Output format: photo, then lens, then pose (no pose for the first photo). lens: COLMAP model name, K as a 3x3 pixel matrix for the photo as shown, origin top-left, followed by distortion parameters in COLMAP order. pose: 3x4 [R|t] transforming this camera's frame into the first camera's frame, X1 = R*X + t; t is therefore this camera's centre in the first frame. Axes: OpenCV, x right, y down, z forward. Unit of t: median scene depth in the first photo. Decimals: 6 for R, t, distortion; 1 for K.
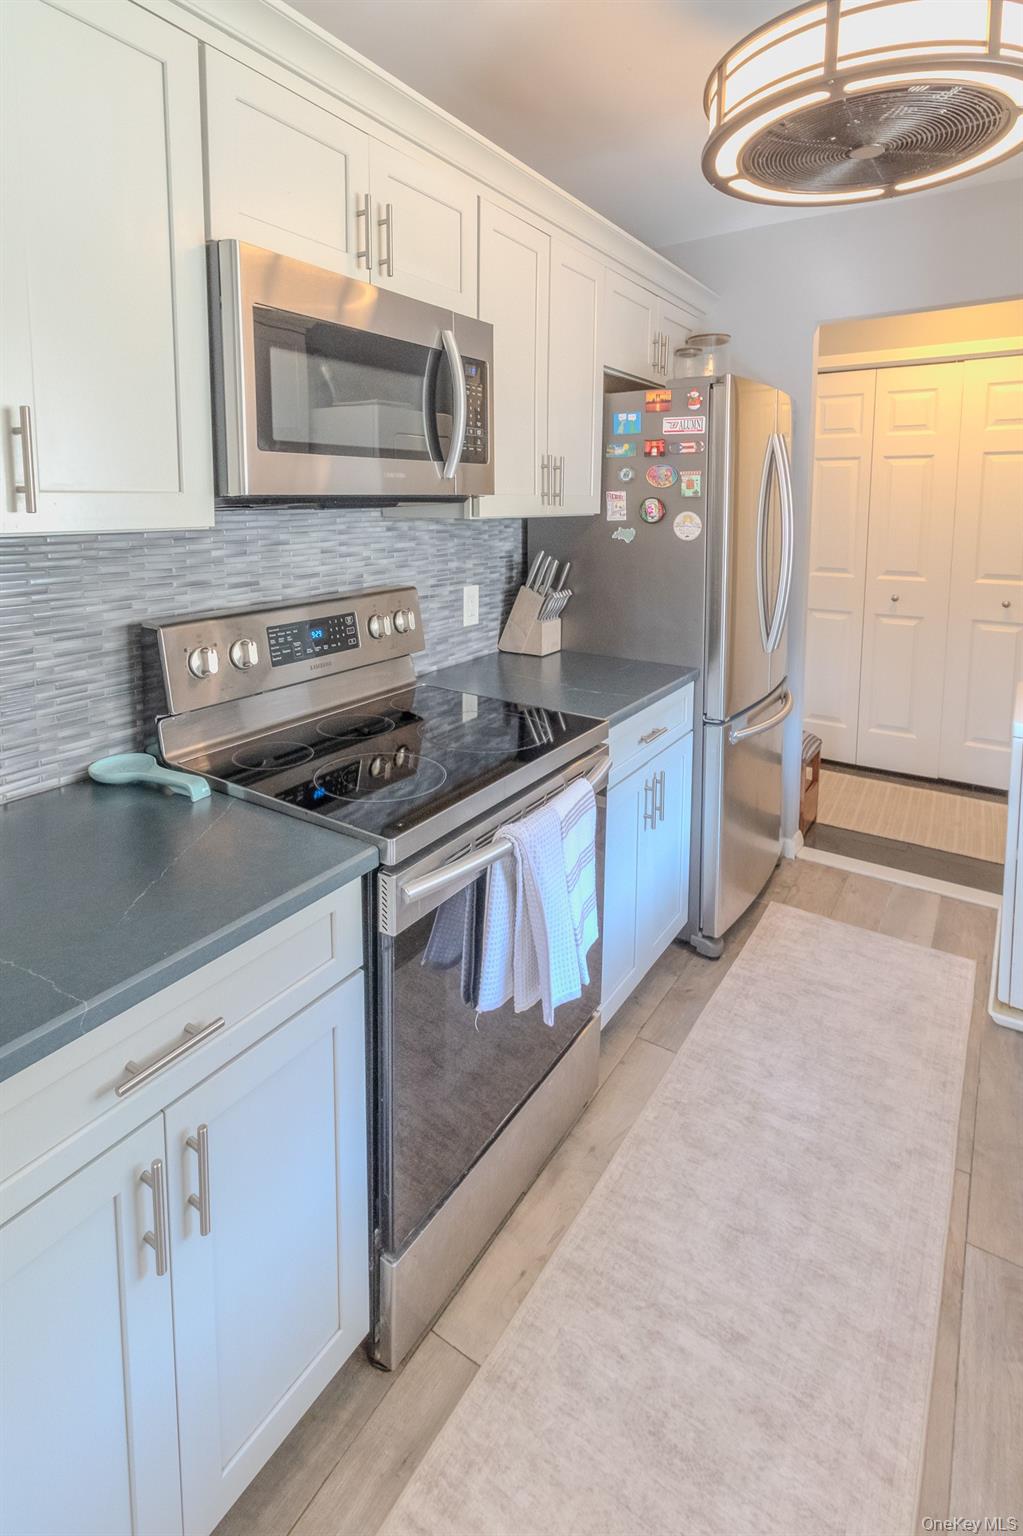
lens RADIAL K [[752.6, 0, 510.9], [0, 752.6, 576.1], [0, 0, 1]] dist [0.001643, 0.003444]
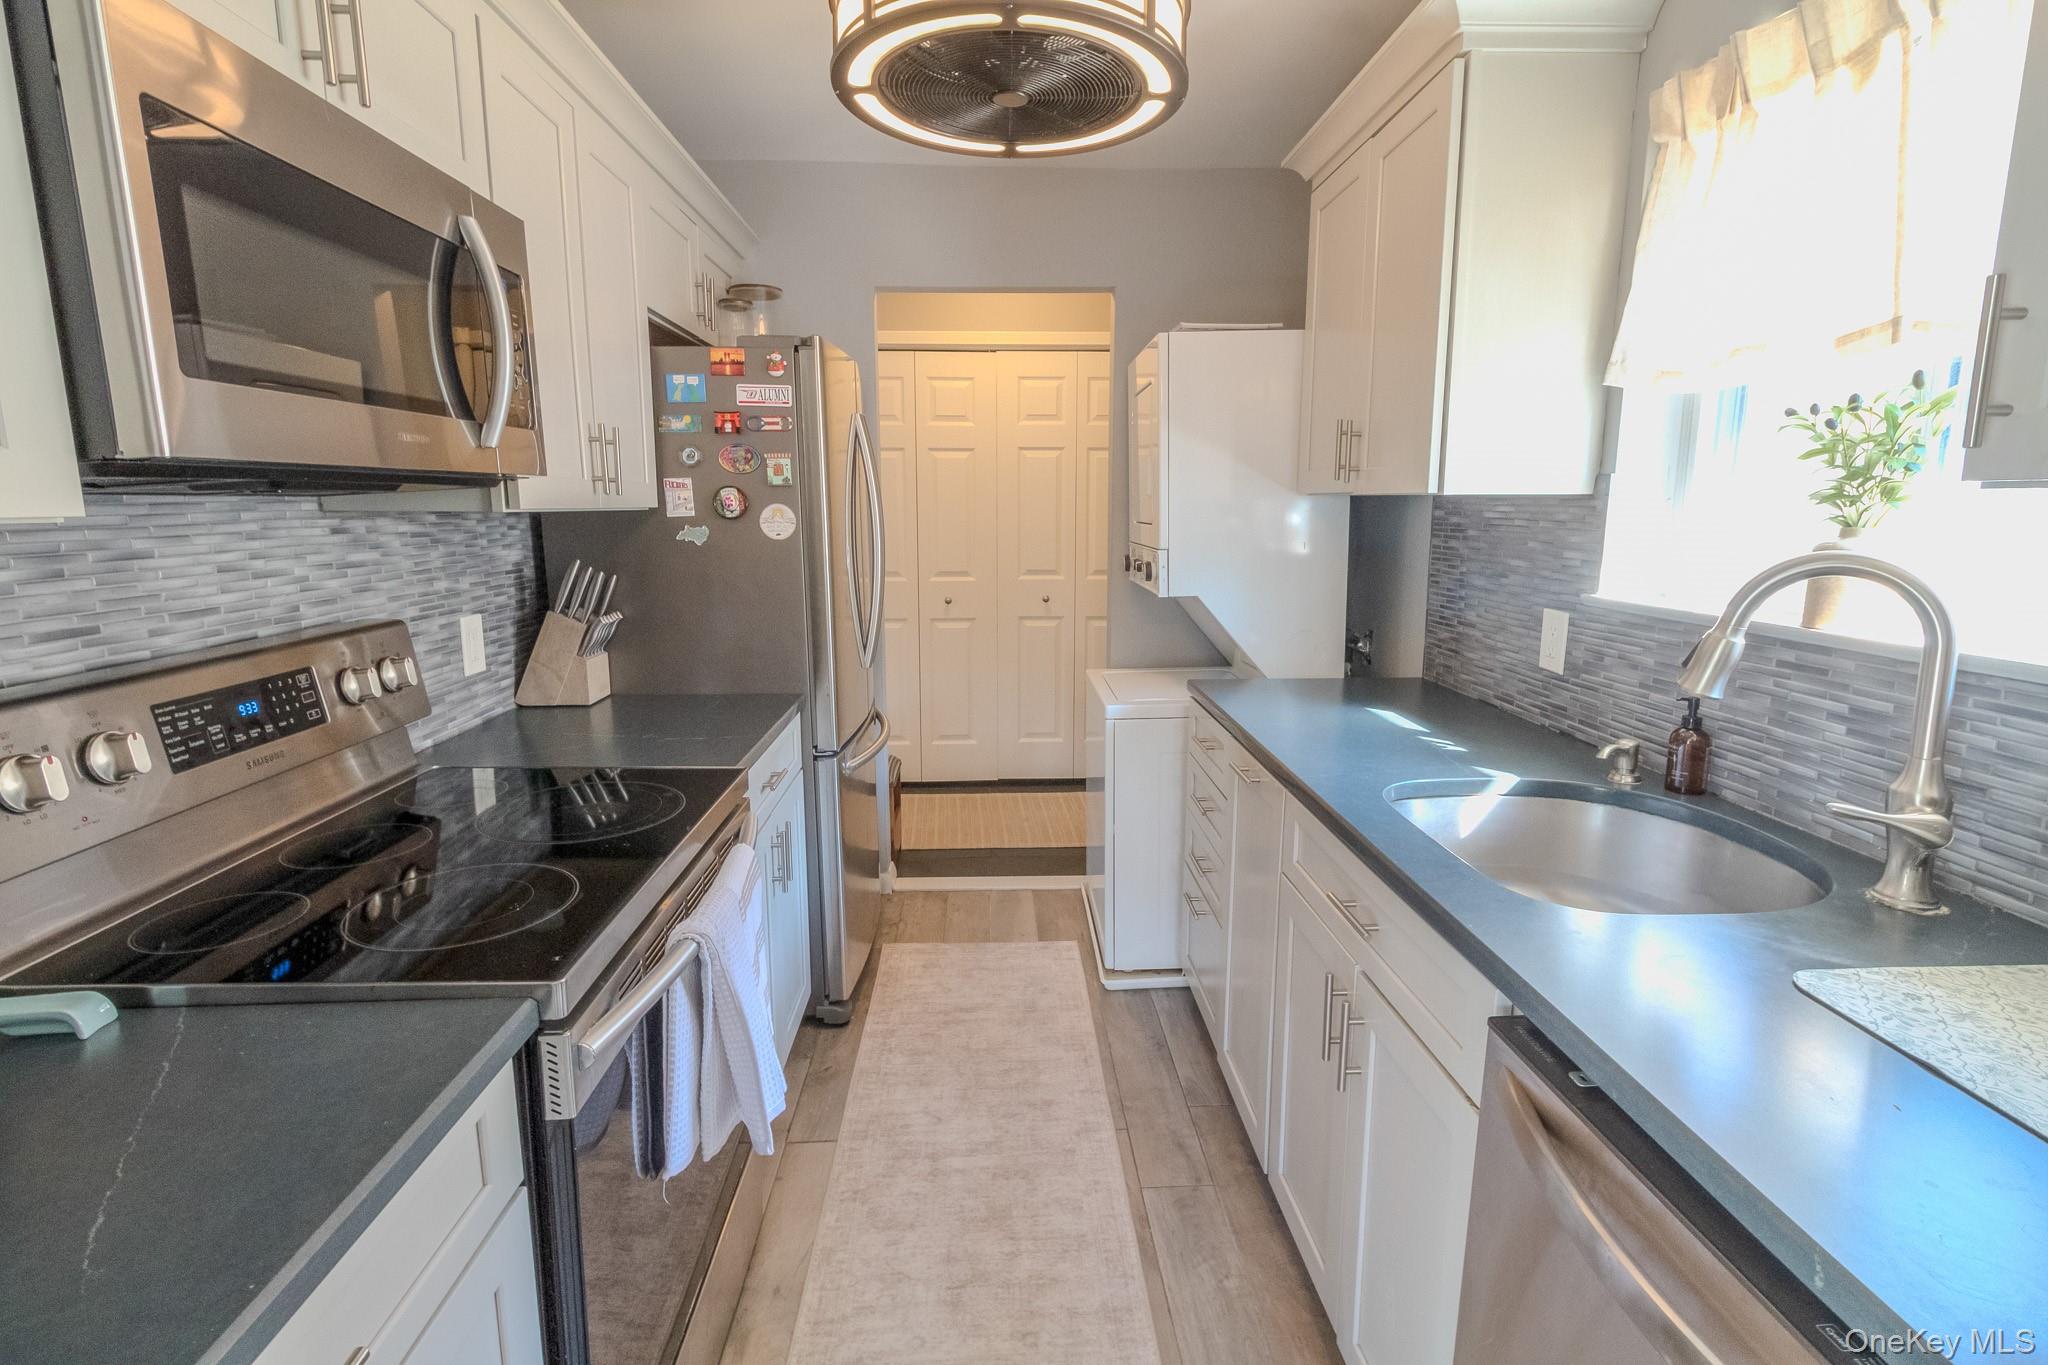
lens RADIAL K [[897.7, 0, 1019.1], [0, 897.7, 643.6], [0, 0, 1]] dist [0.009288, -0.000032]
pose [[0.811059, -0.092379, 0.577624, -0.148744], [0.060086, 0.995385, 0.074823, 0.008634], [-0.581870, -0.025979, 0.812866, 0.065291]]
